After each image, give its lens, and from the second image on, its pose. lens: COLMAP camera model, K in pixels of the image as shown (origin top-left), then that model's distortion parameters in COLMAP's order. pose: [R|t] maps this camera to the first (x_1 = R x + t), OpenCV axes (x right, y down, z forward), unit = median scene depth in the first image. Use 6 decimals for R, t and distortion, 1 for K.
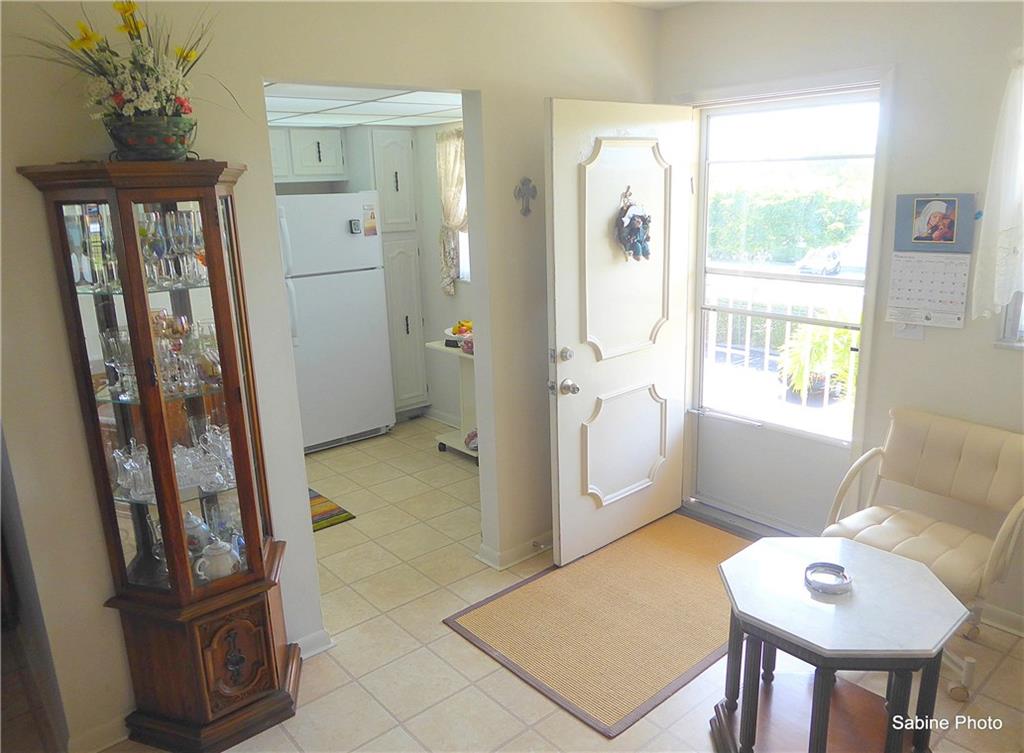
lens RADIAL K [[739.5, 0, 509.7], [0, 739.5, 376.8], [0, 0, 1]] dist [-0.023802, -0.001050]
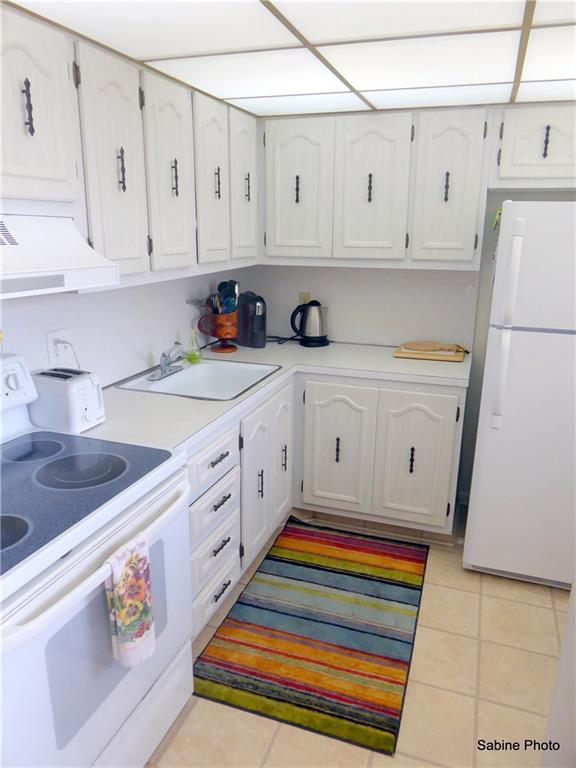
lens RADIAL K [[554.6, 0, 290.4], [0, 554.6, 386.2], [0, 0, 1]] dist [-0.023802, -0.001050]
pose [[0.492563, 0.266028, -0.828620, 0.024695], [-0.241700, 0.956493, 0.163406, -0.109077], [0.836040, 0.119790, 0.535432, 0.533327]]
